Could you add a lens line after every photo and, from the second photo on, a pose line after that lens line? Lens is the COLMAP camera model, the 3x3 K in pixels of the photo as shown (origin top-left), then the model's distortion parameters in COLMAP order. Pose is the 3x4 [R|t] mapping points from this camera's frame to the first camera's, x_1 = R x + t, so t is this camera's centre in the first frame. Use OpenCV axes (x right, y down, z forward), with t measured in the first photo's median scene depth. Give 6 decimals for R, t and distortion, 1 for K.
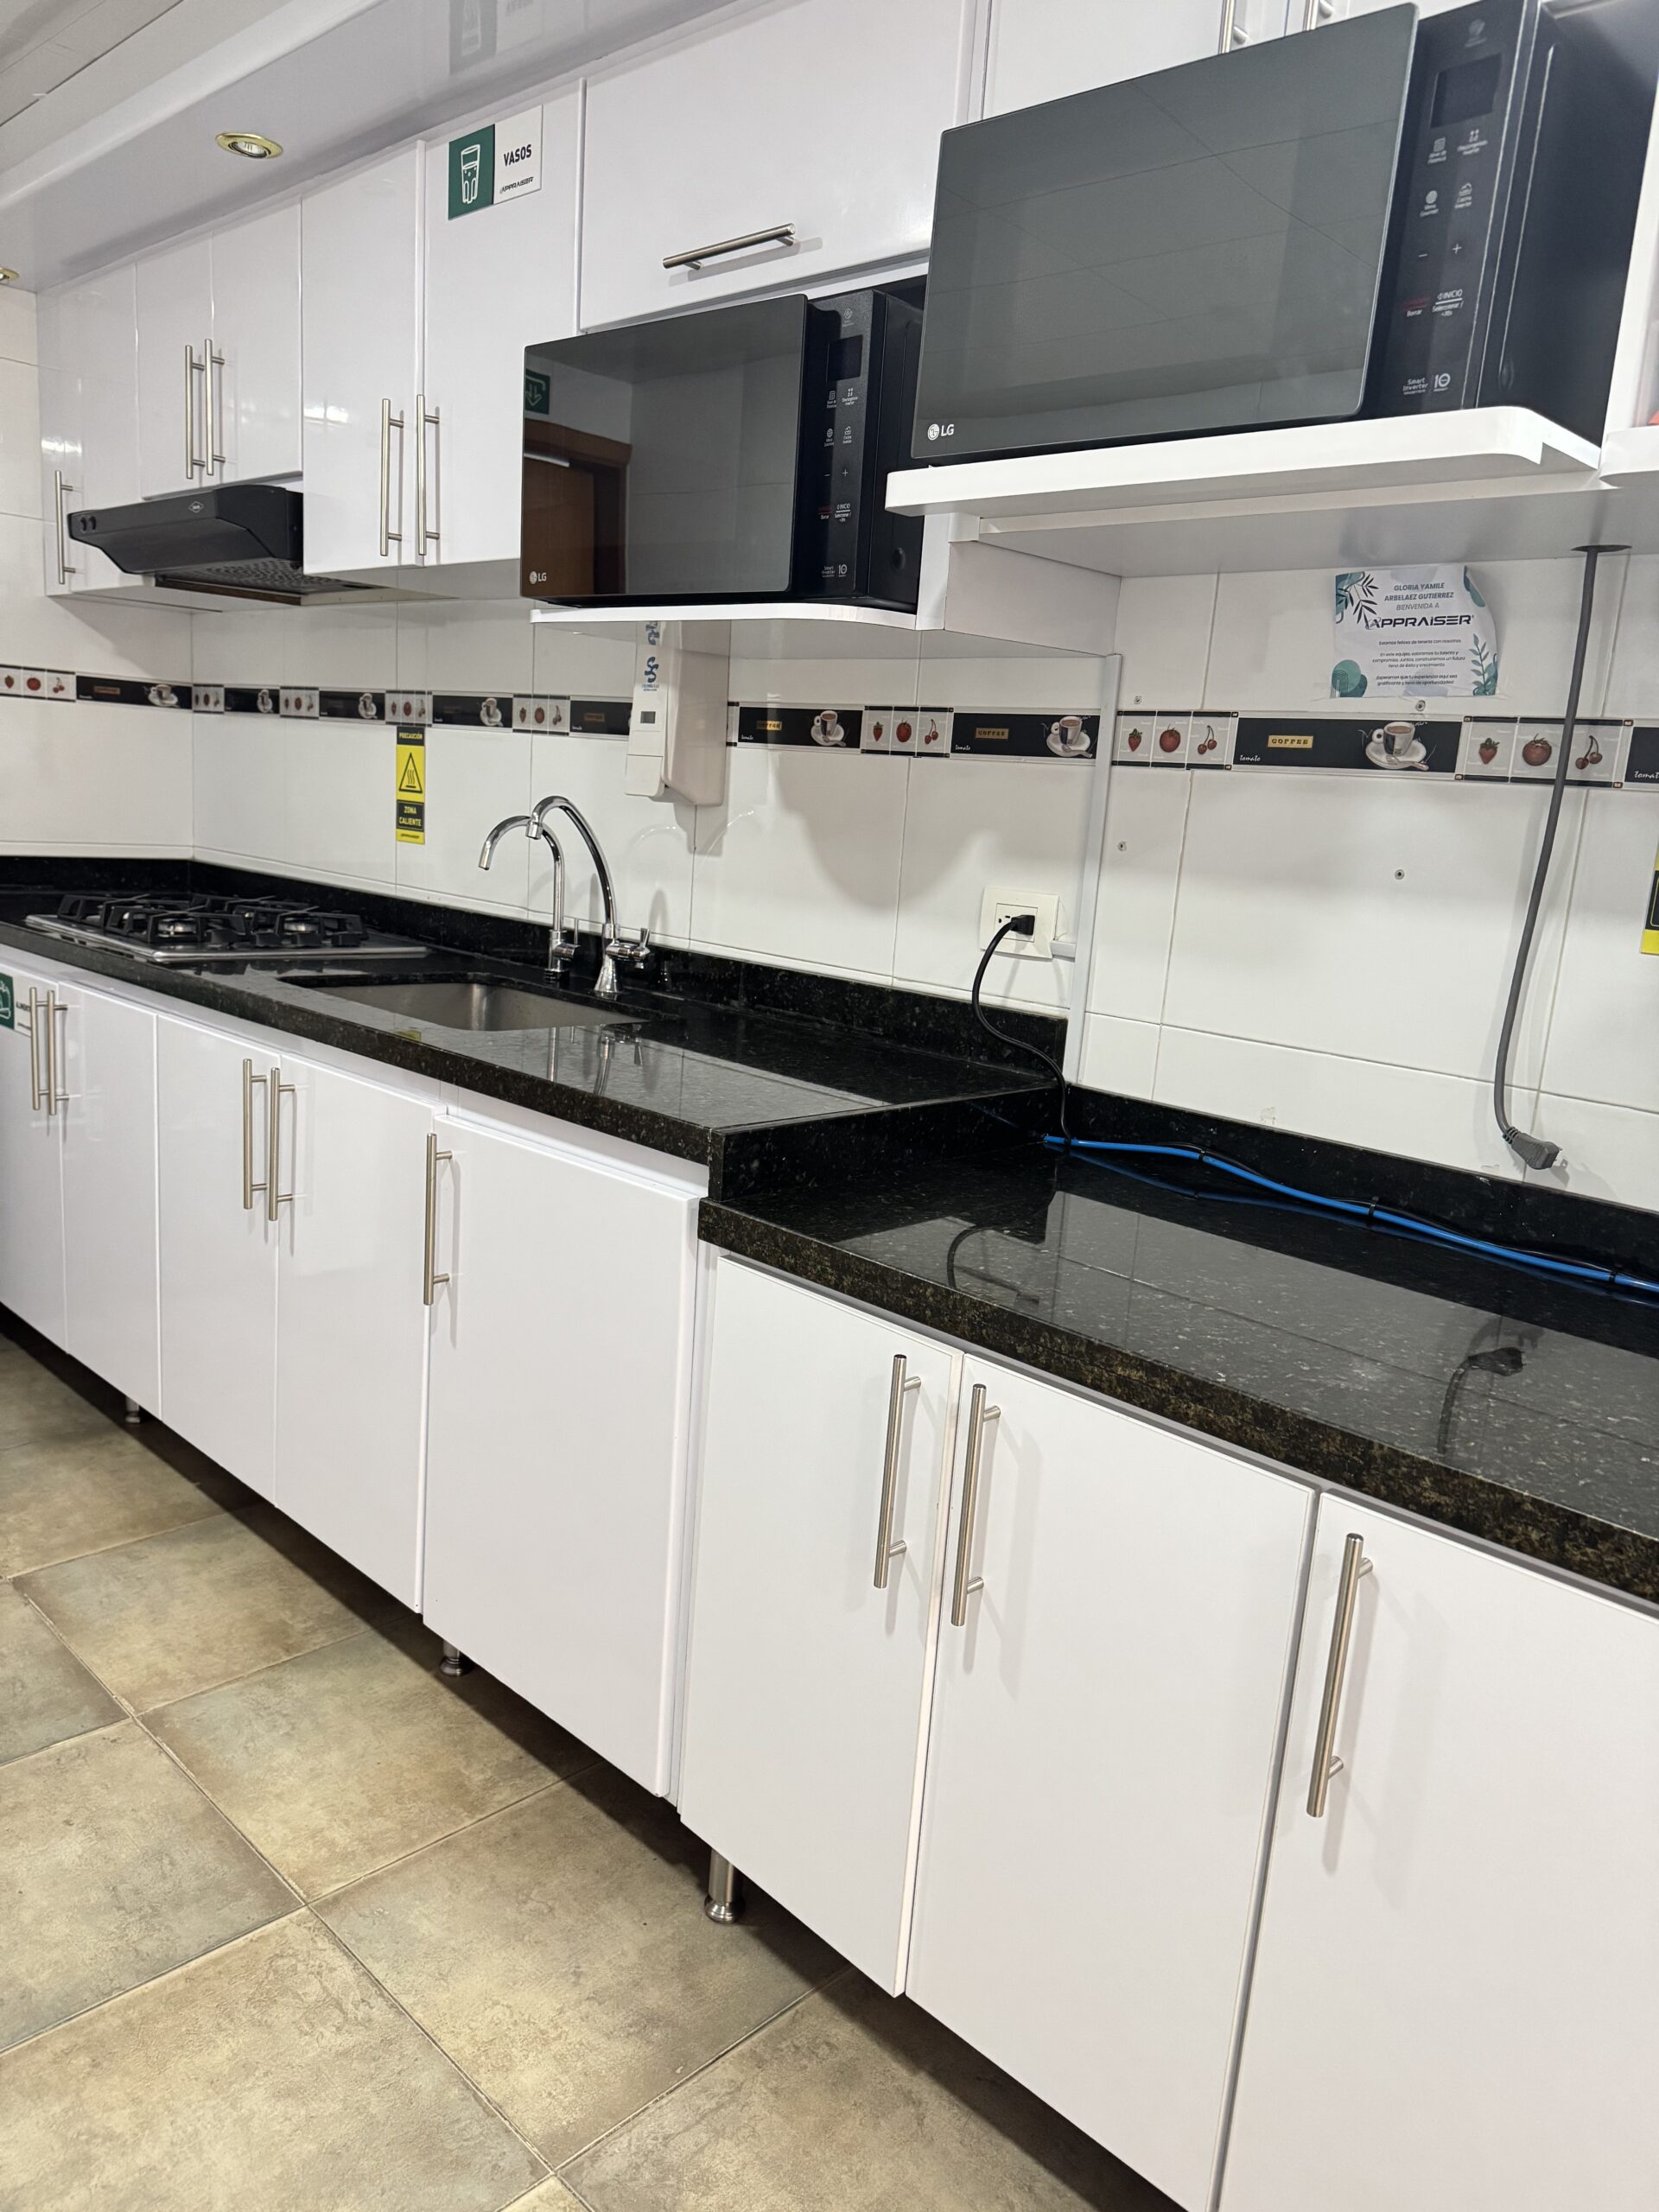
lens RADIAL K [[1561.5, 0, 833.0], [0, 1561.5, 1110.6], [0, 0, 1]] dist [0.169562, -0.252761]
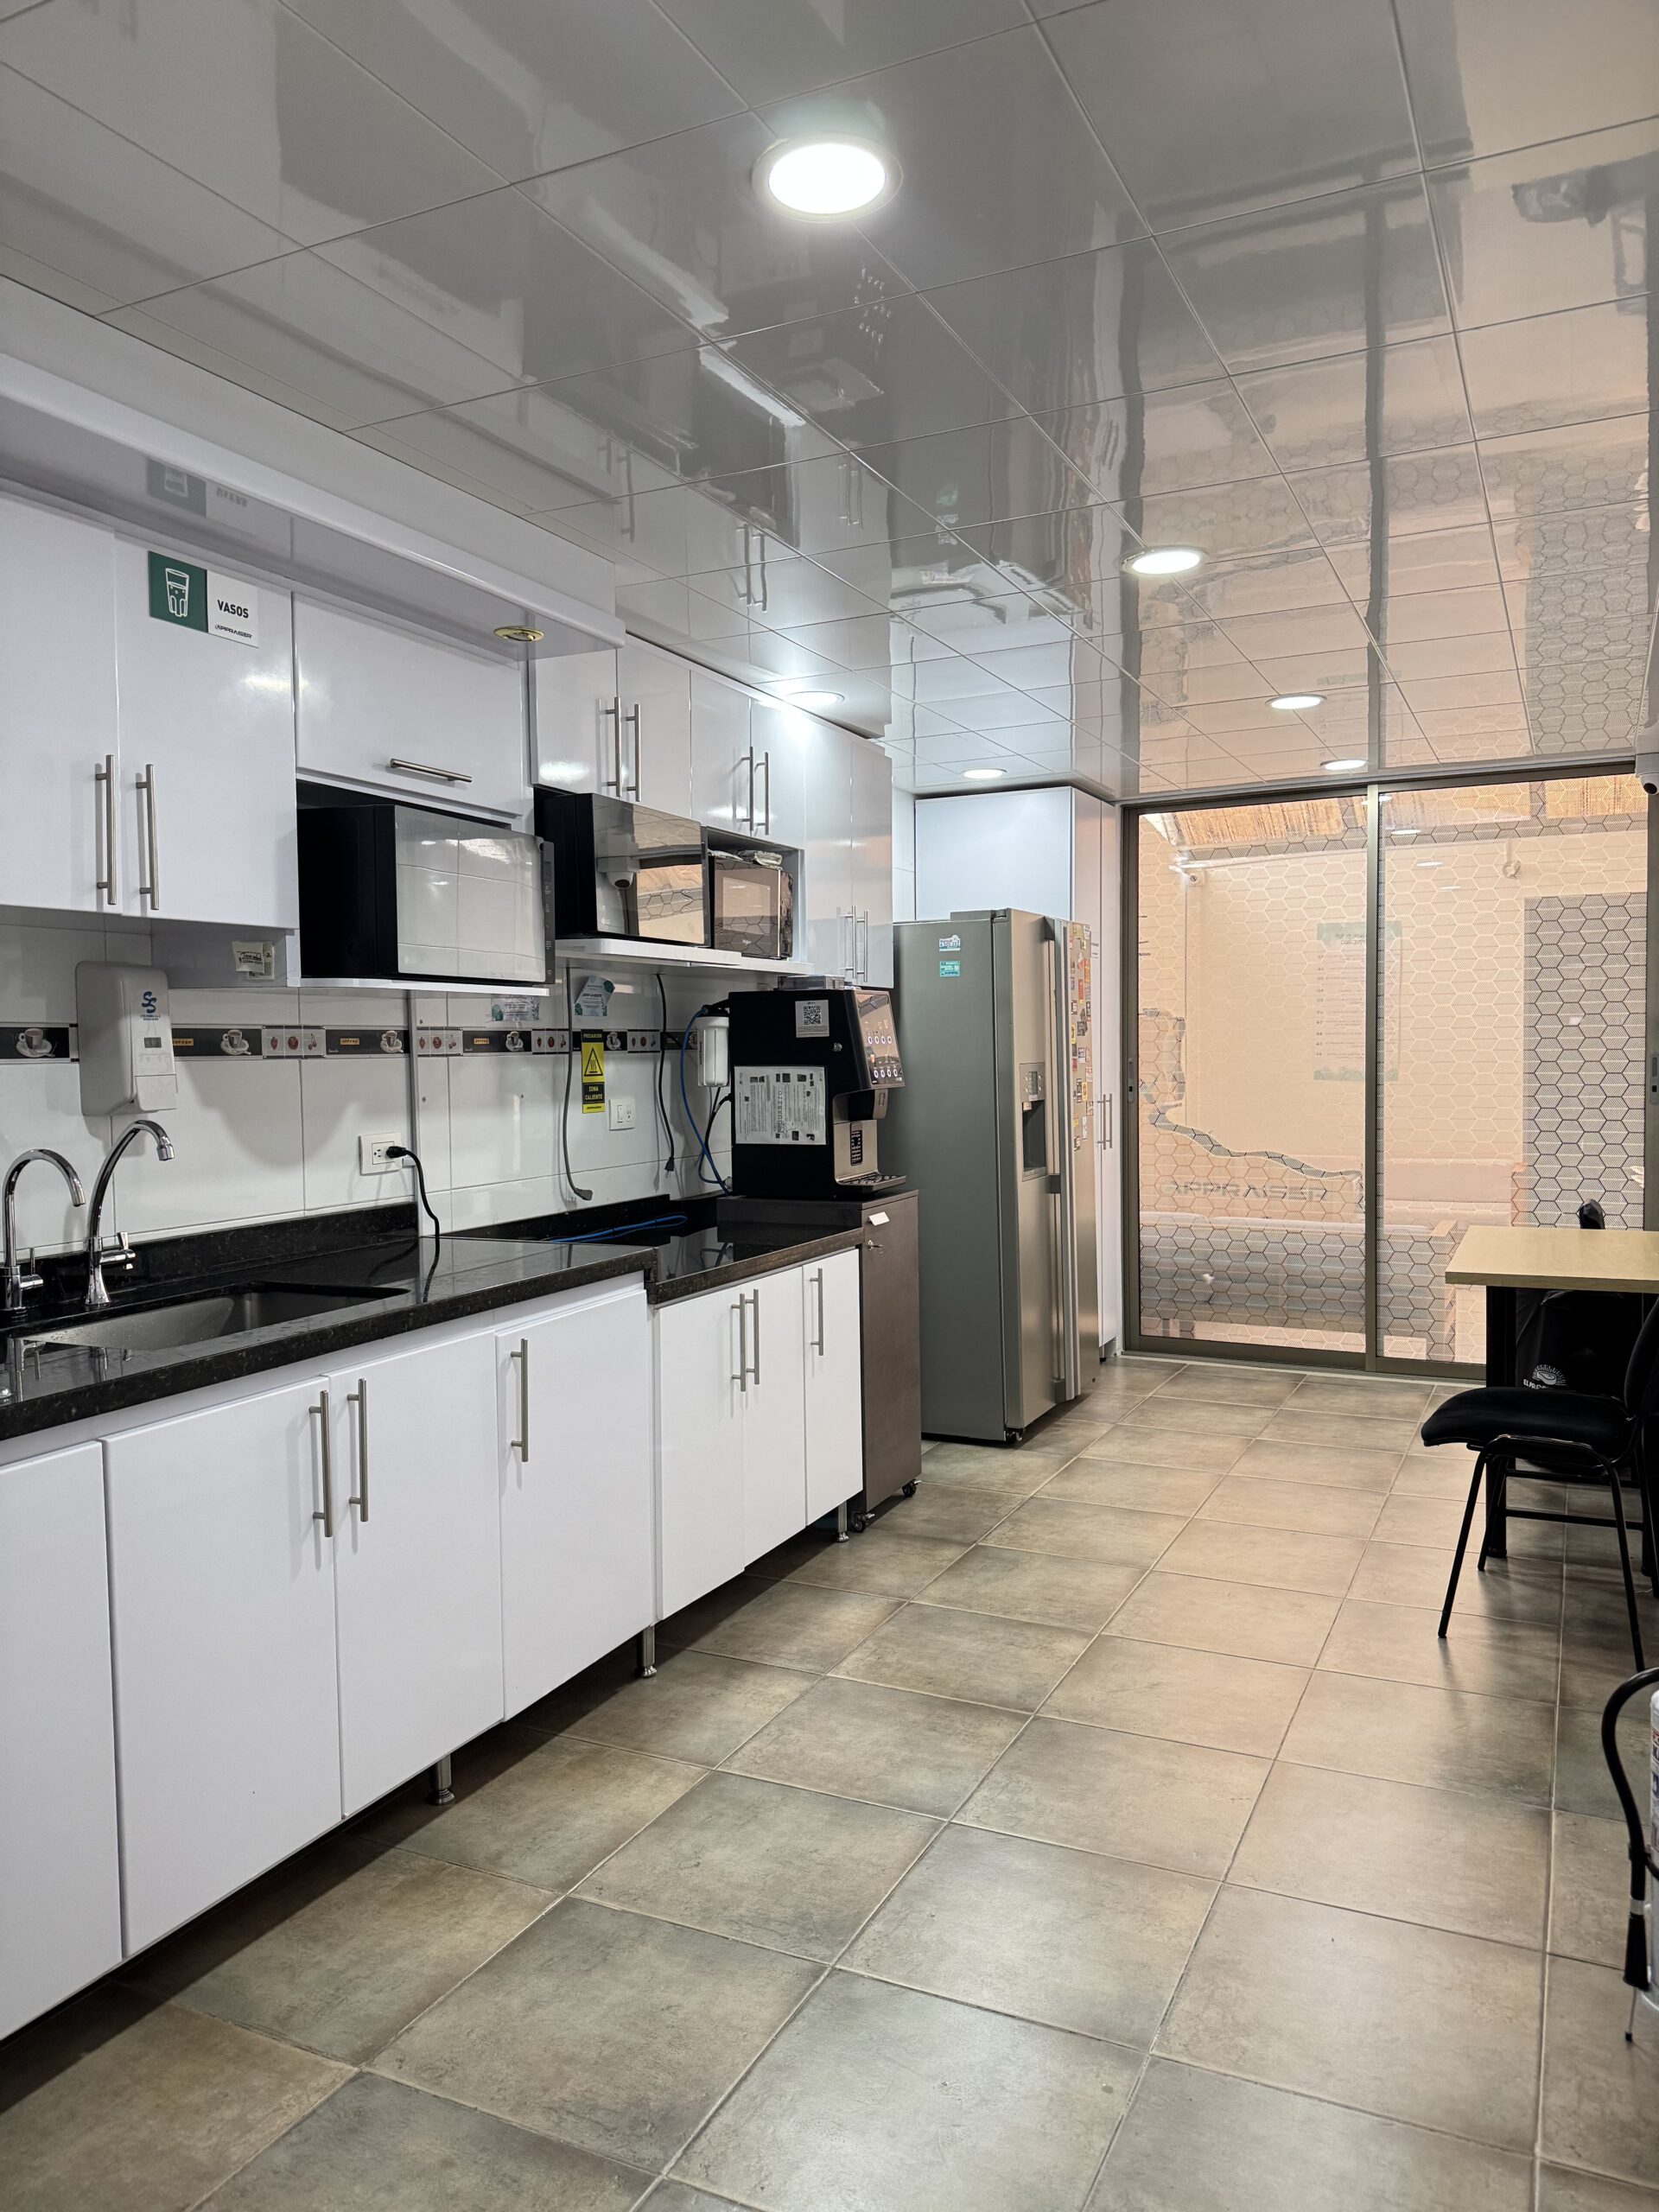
lens RADIAL K [[1548.2, 0, 831.0], [0, 1548.2, 1197.7], [0, 0, 1]] dist [-0.058731, -0.000532]
pose [[-0.341139, -0.133048, 0.930549, -1.482799], [0.208011, 0.954707, 0.212759, -0.308068], [-0.916709, 0.266145, -0.298013, 1.027241]]
